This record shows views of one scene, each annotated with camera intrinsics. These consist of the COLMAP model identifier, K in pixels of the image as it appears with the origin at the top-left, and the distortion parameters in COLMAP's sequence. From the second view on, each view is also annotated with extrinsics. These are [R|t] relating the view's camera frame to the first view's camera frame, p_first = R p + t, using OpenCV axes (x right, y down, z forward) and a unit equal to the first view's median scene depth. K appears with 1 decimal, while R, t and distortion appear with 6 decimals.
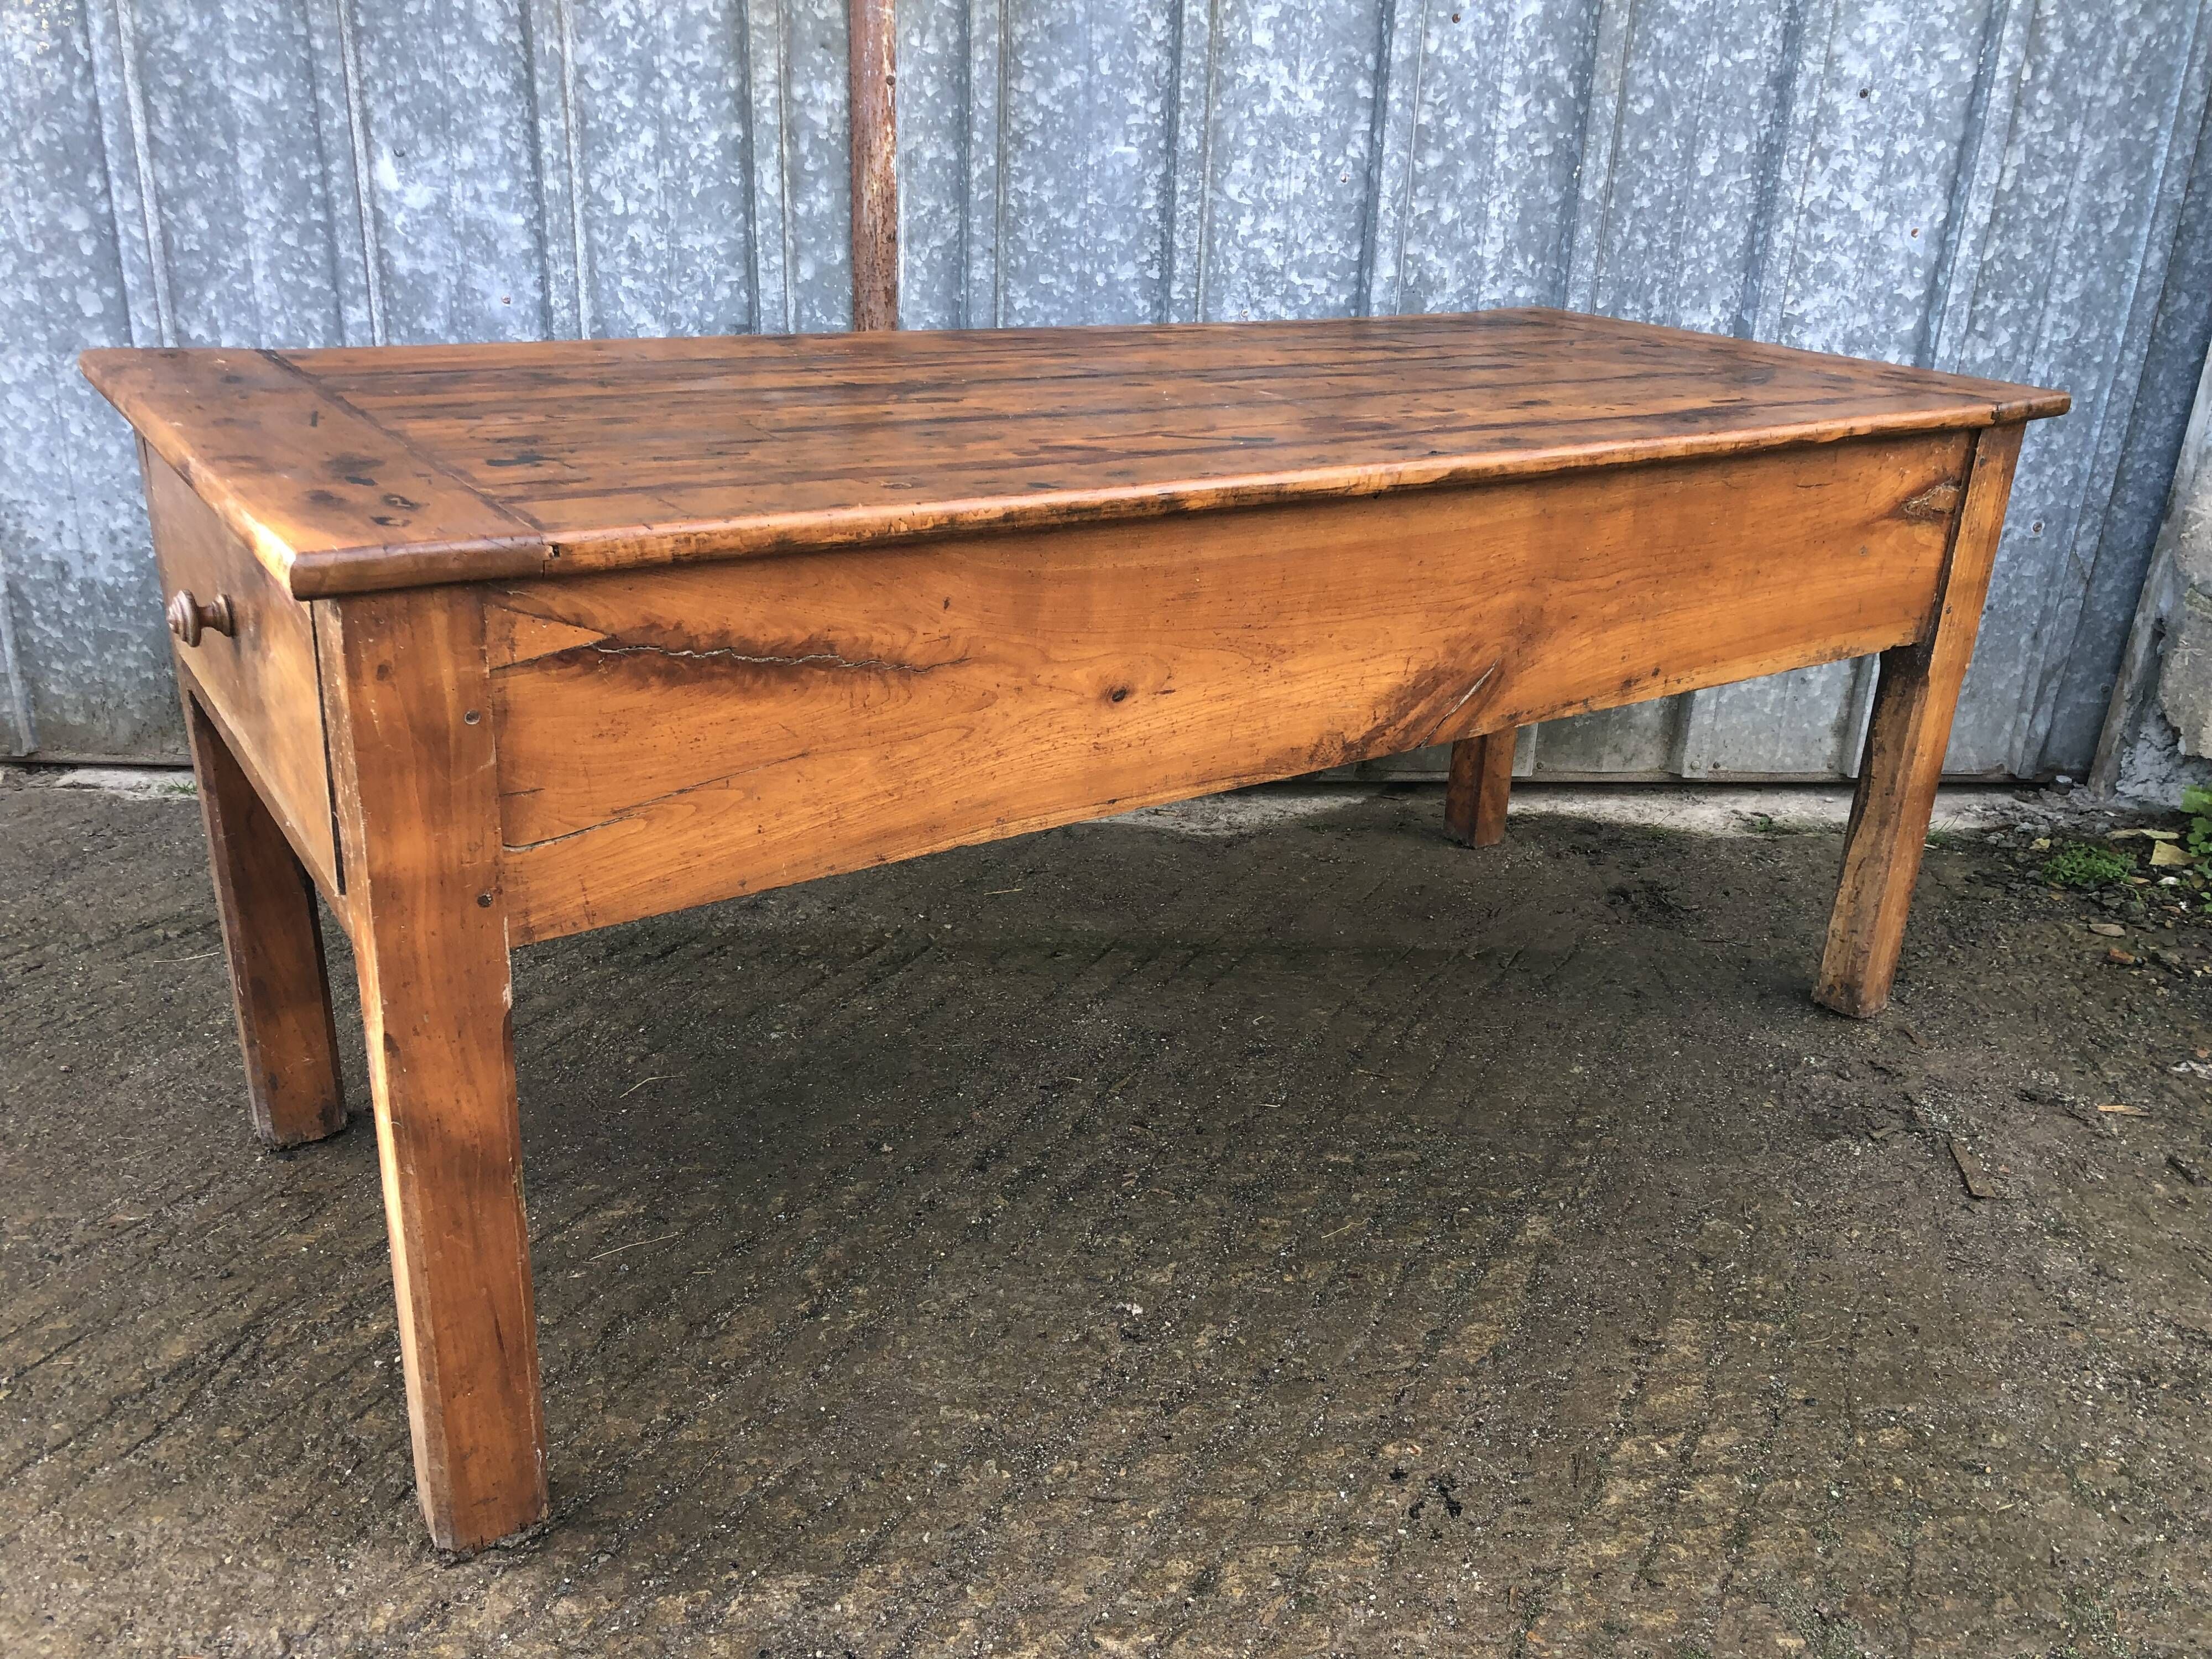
lens RADIAL K [[1816.6, 0, 1115.1], [0, 1816.6, 806.1], [0, 0, 1]] dist [0.009390, 0.013646]
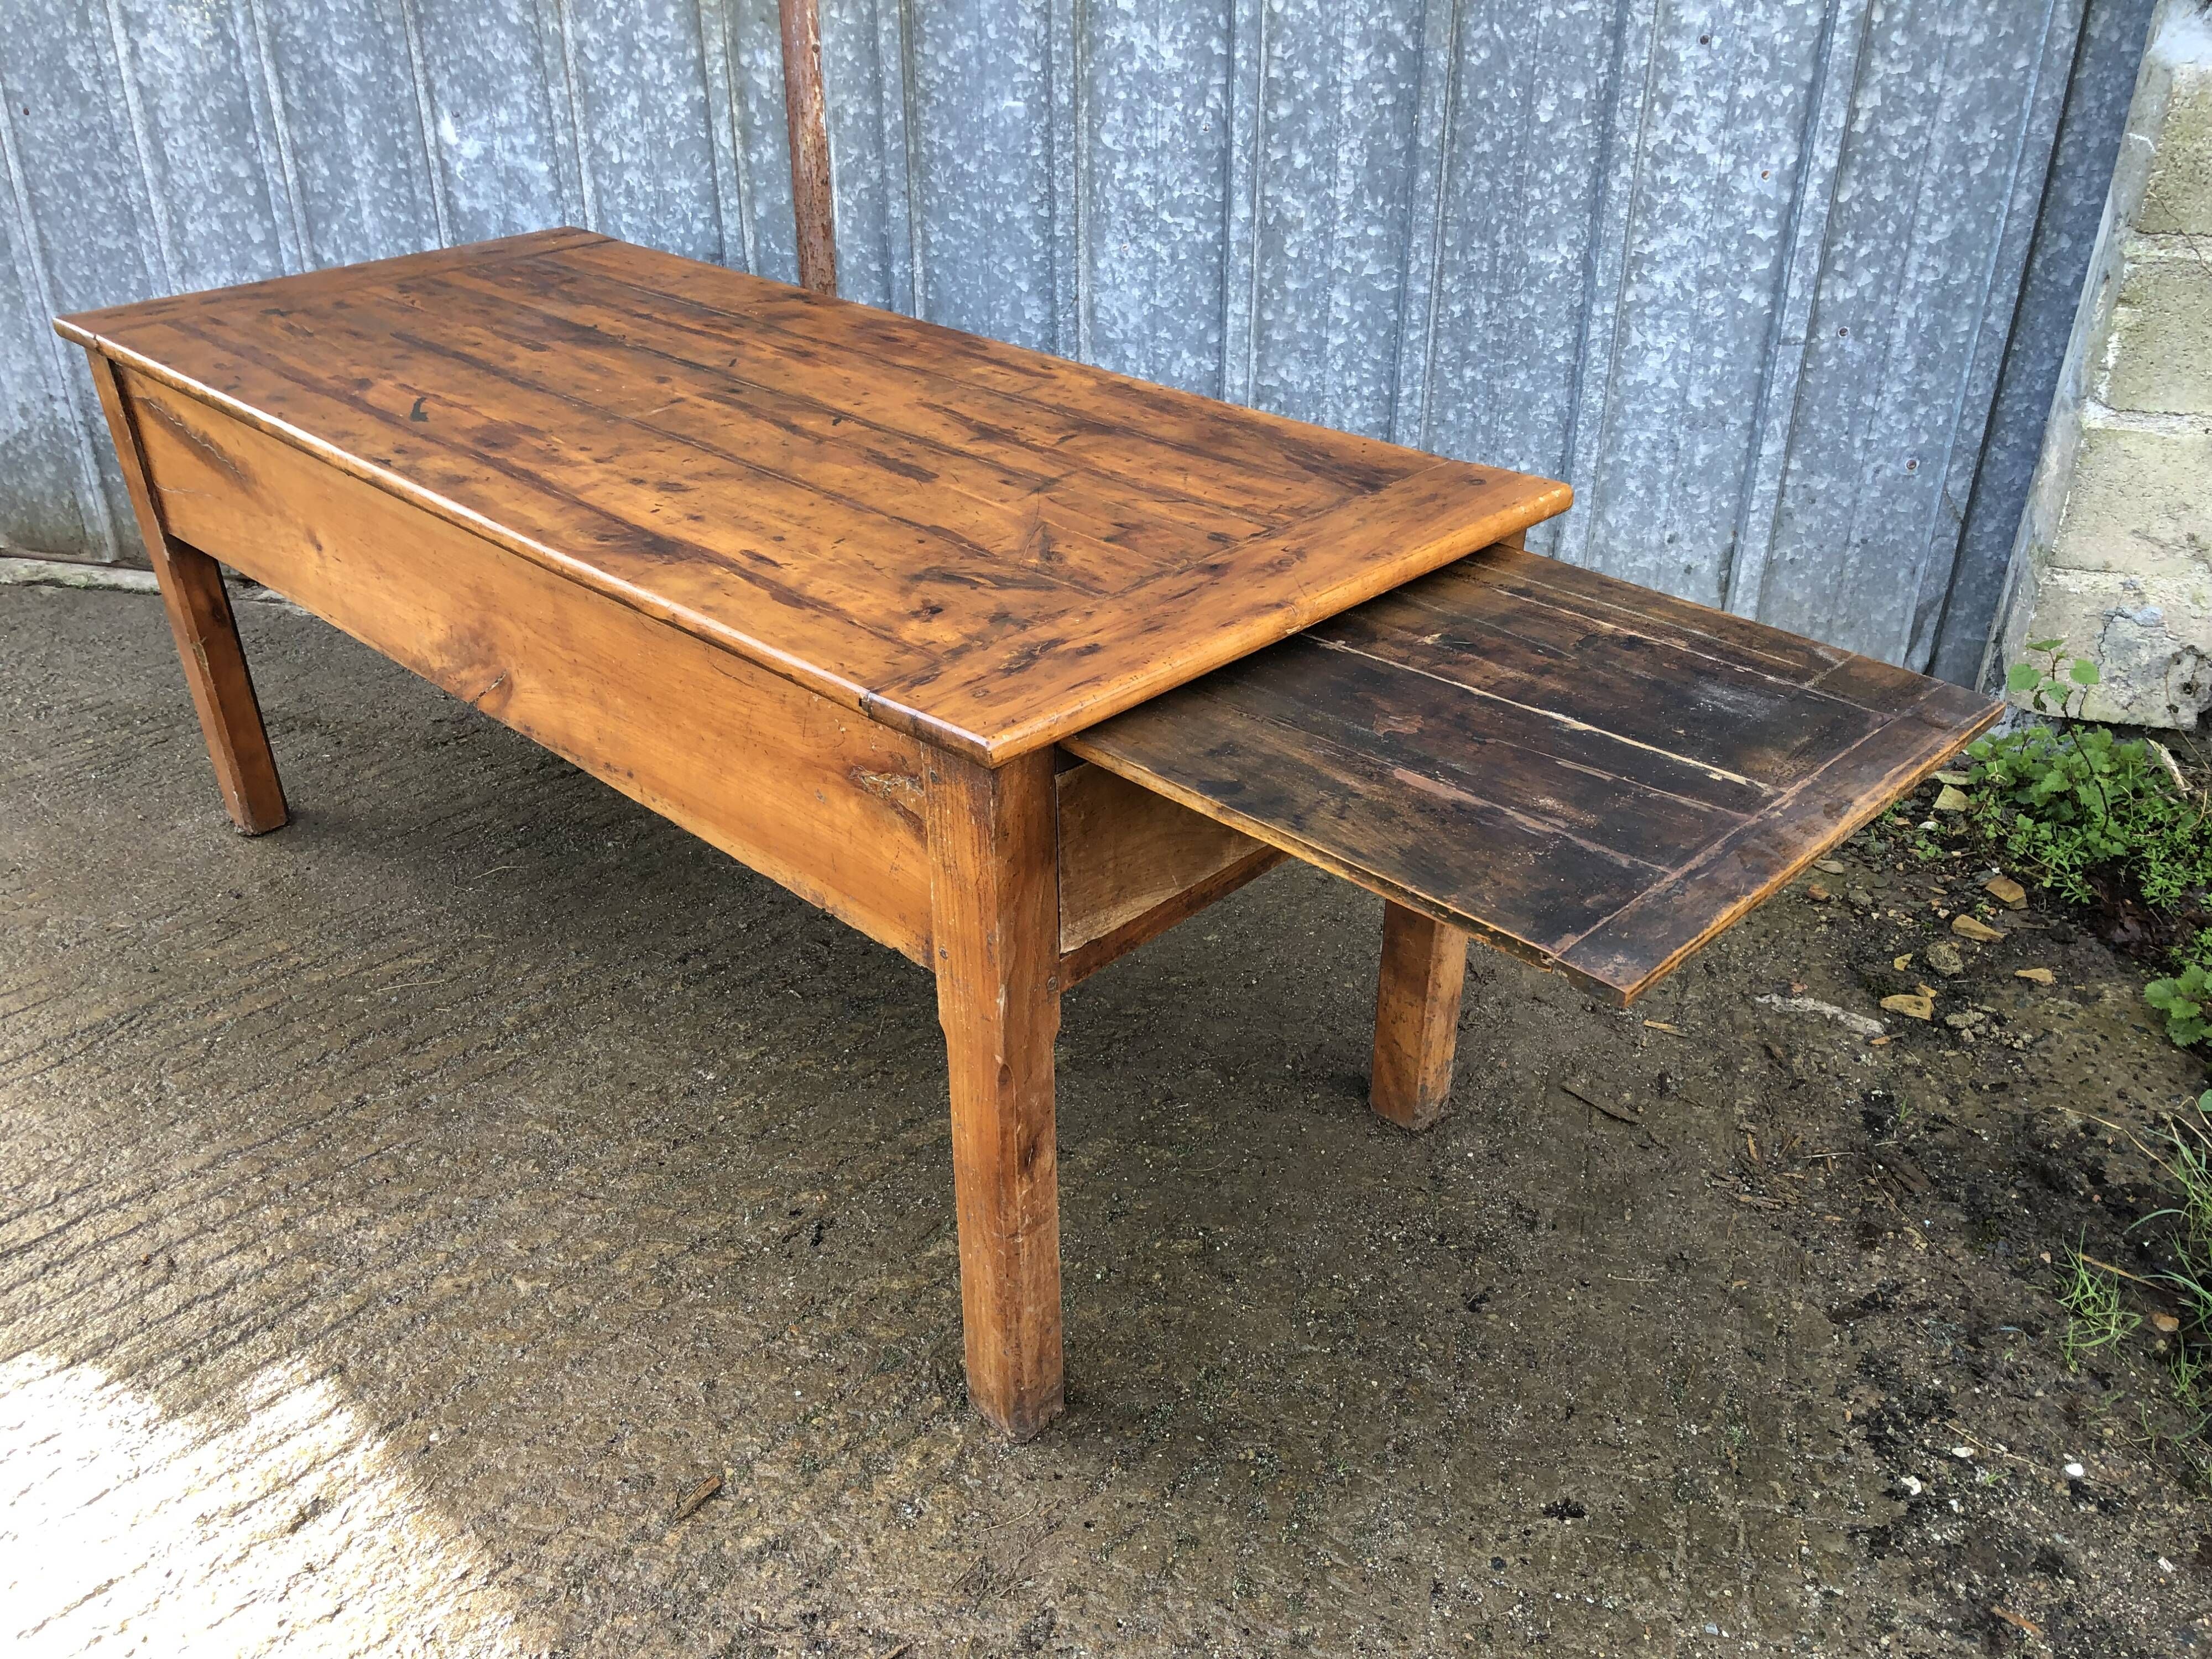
lens RADIAL K [[1816.6, 0, 1113.4], [0, 1816.6, 809.9], [0, 0, 1]] dist [0.009390, 0.013646]
pose [[0.959827, 0.095066, -0.263996, 0.410186], [-0.063907, 0.990194, 0.124222, -0.067817], [0.273216, -0.102360, 0.956491, -0.122039]]
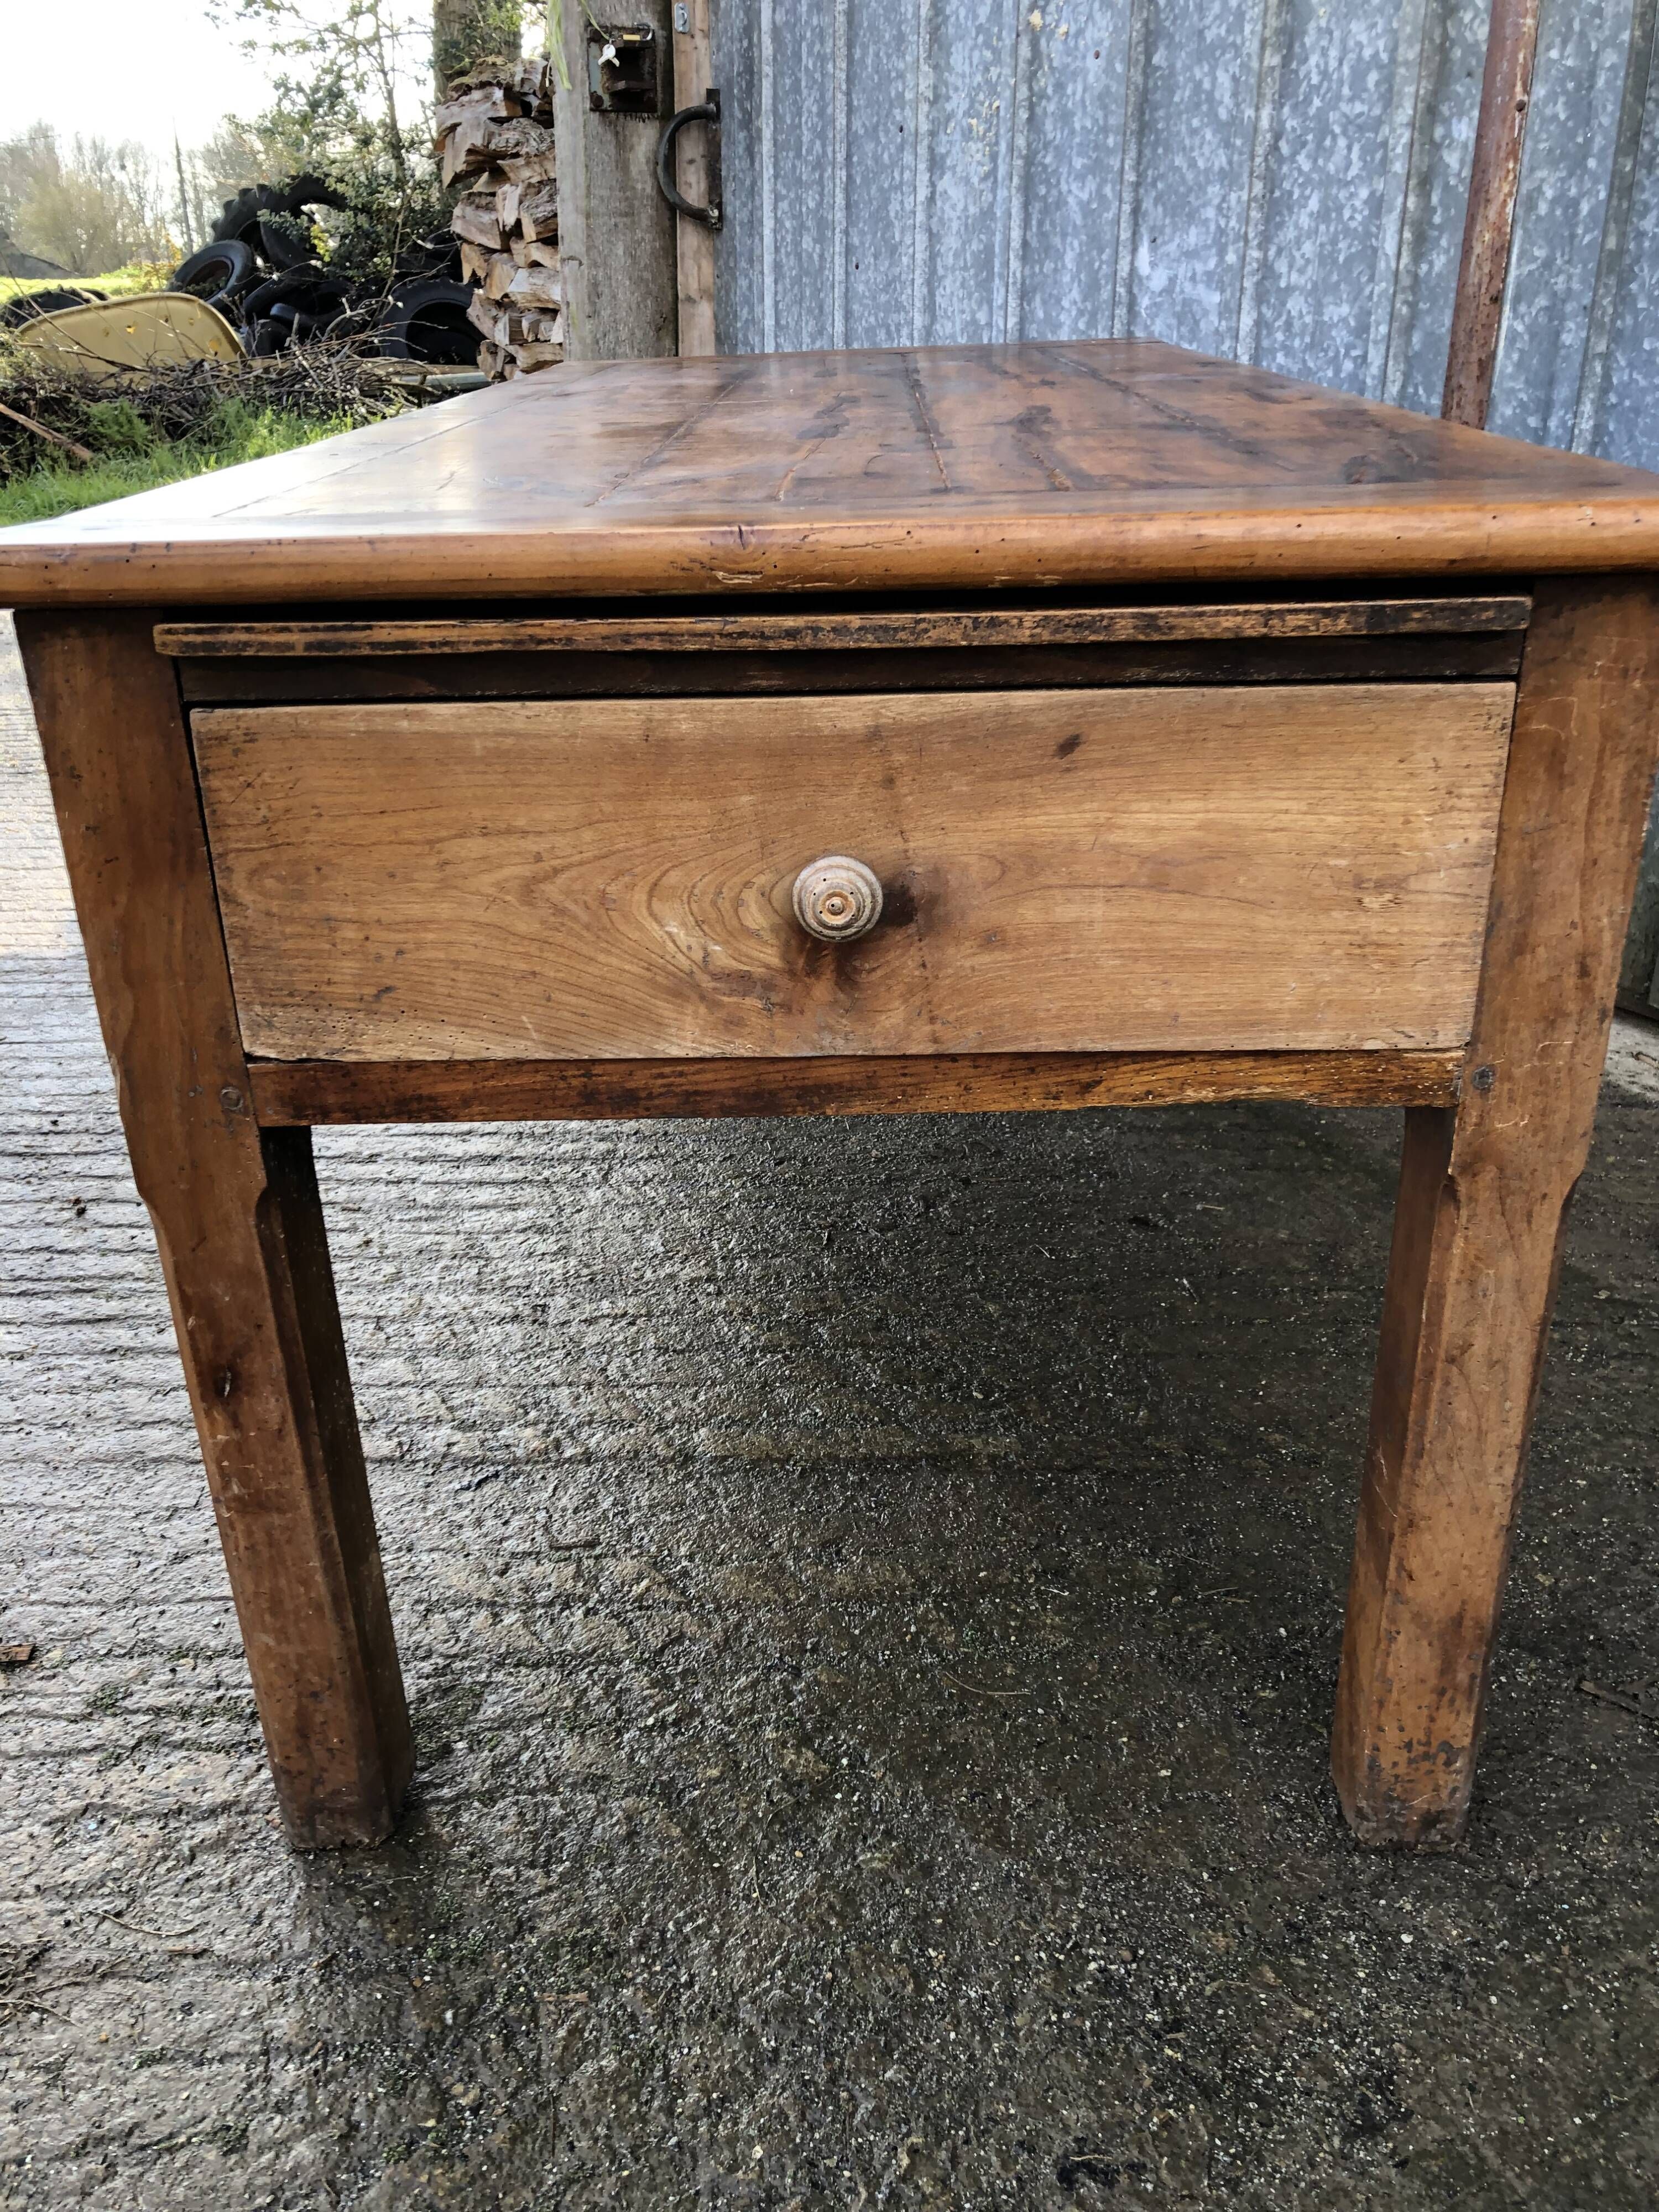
lens RADIAL K [[1816.6, 0, 827.8], [0, 1816.6, 1106.8], [0, 0, 1]] dist [0.009390, 0.013646]
pose [[0.449776, 0.323911, -0.832336, 0.583156], [-0.290734, 0.934261, 0.206470, -0.041255], [0.844497, 0.149123, 0.514380, 0.346548]]
